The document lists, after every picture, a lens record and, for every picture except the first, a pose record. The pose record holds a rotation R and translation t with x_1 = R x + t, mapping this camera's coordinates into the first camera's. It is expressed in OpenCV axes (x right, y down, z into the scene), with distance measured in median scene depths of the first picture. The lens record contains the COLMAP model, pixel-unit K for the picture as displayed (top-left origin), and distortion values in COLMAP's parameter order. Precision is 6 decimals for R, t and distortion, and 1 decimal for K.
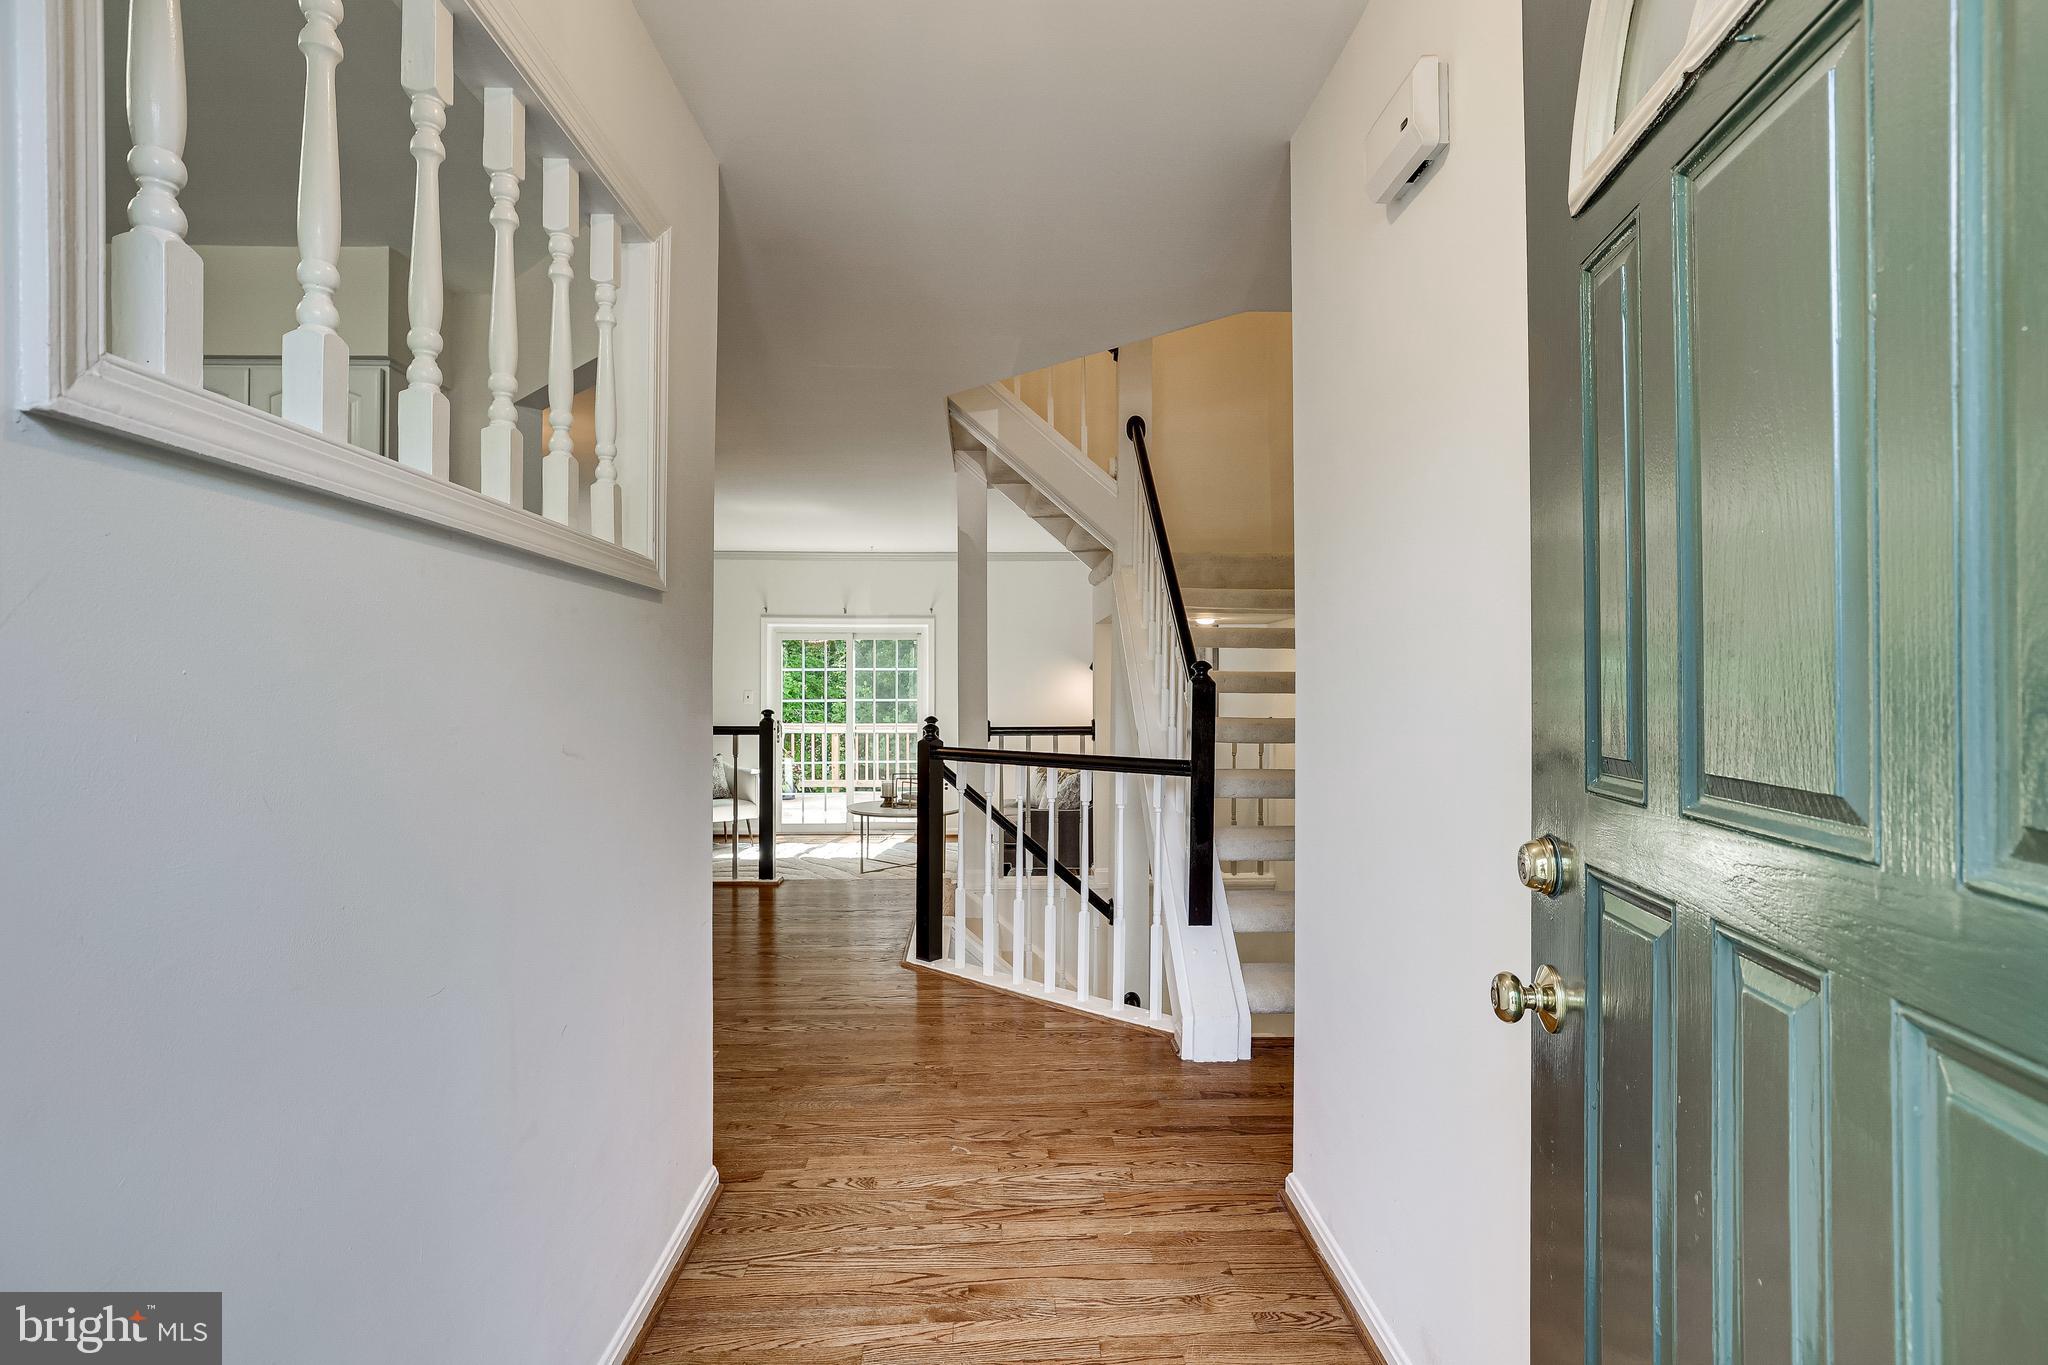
lens RADIAL K [[936.4, 0, 1021.7], [0, 936.4, 682.6], [0, 0, 1]] dist [-0.000931, 0.000182]
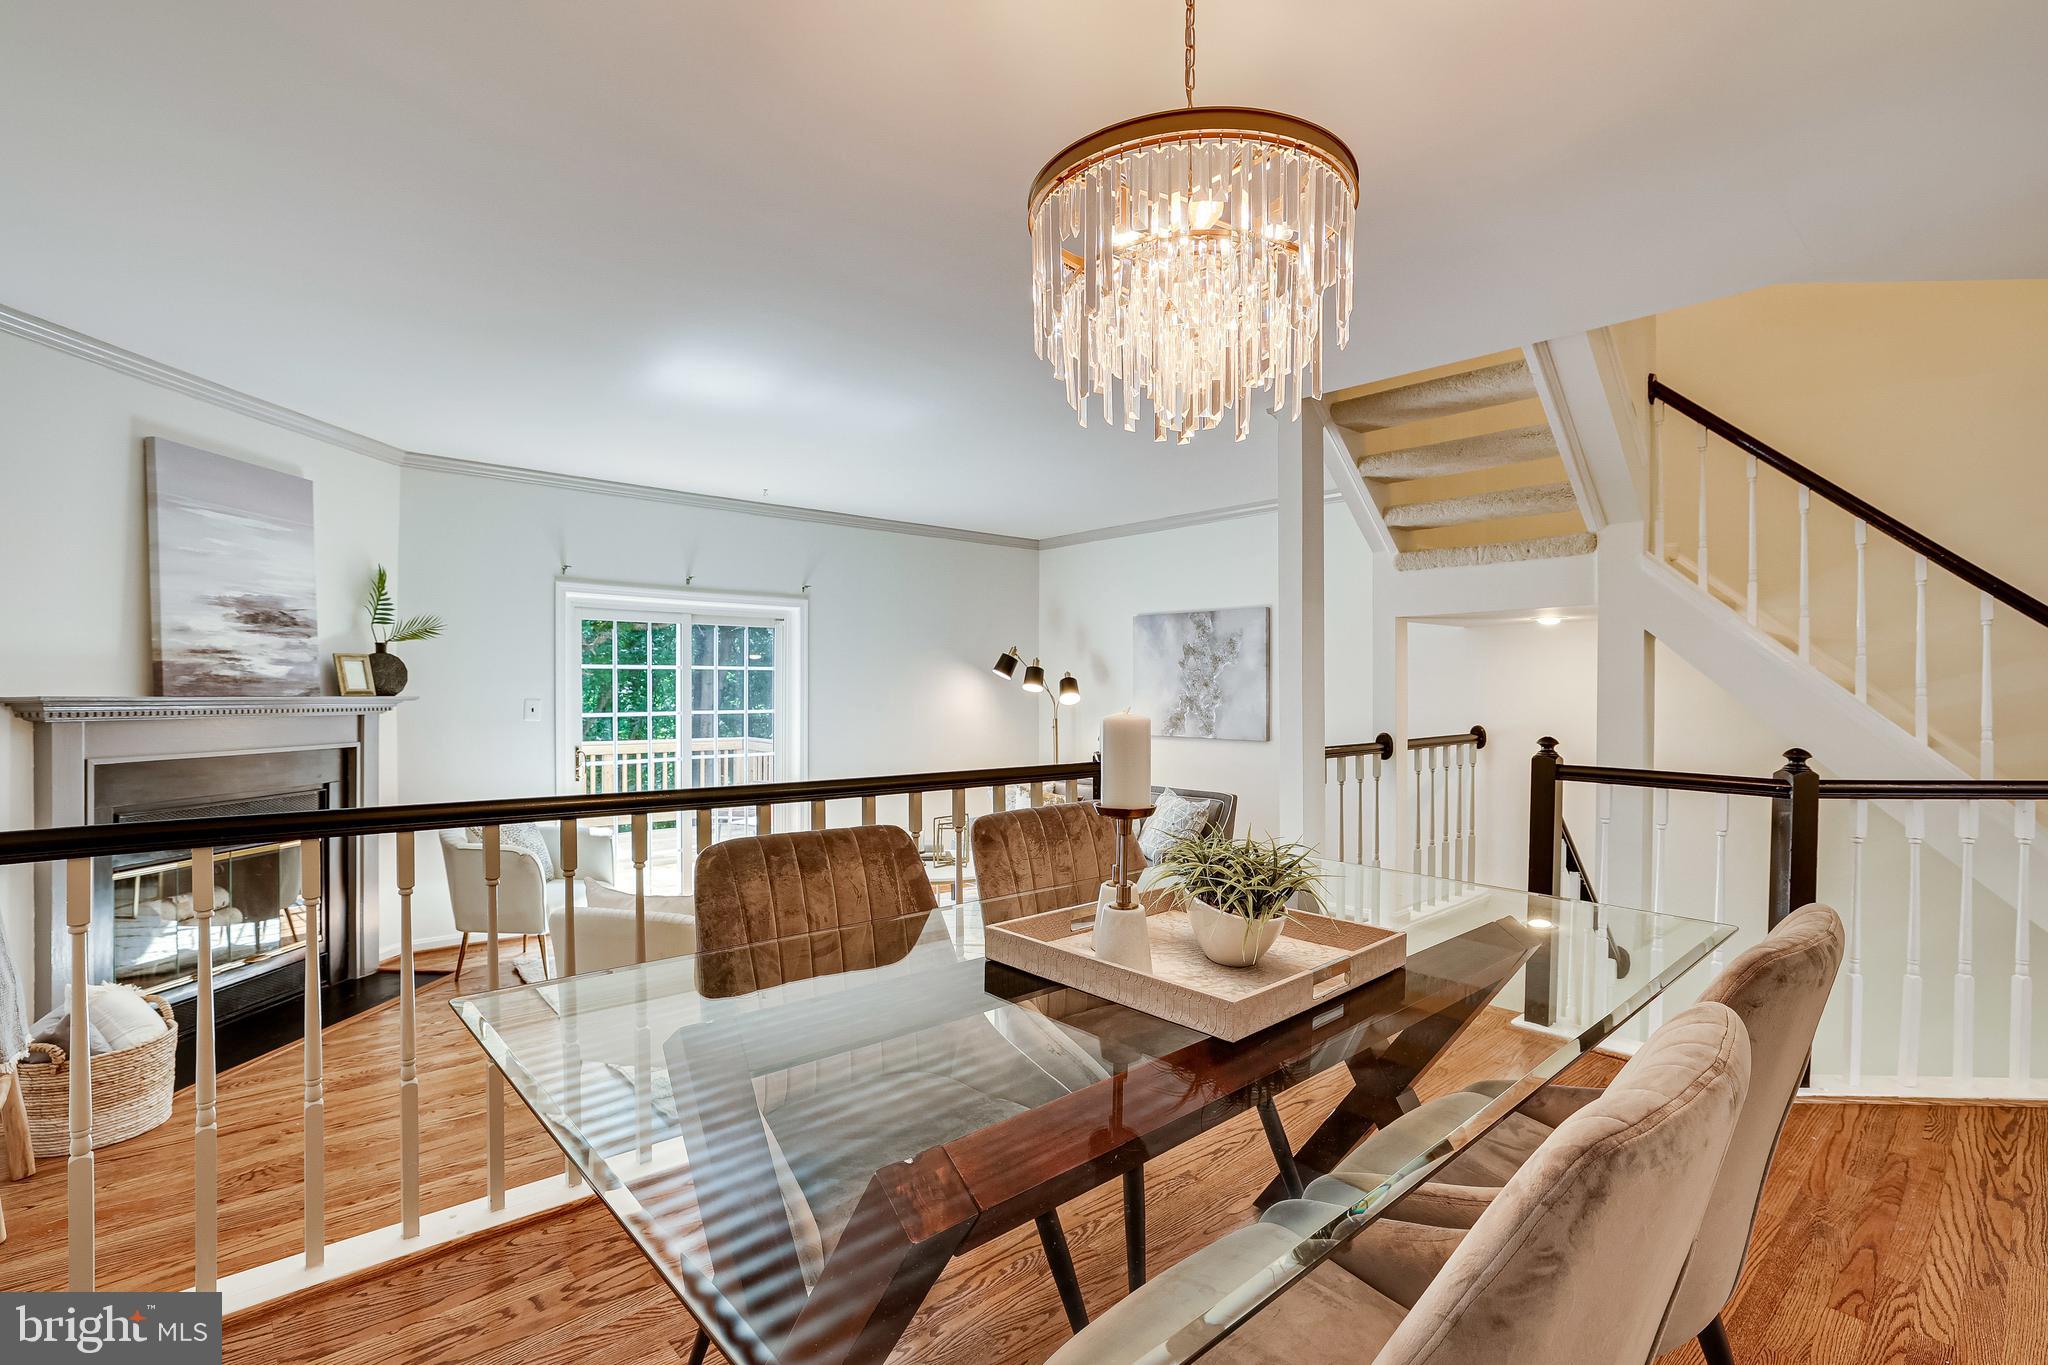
lens RADIAL K [[936.4, 0, 1021.7], [0, 936.4, 682.6], [0, 0, 1]] dist [-0.000931, 0.000182]
pose [[0.773659, 0.009573, 0.633530, -3.320720], [-0.009690, 0.999948, -0.003277, -0.024965], [-0.633528, -0.003604, 0.773711, 2.512237]]
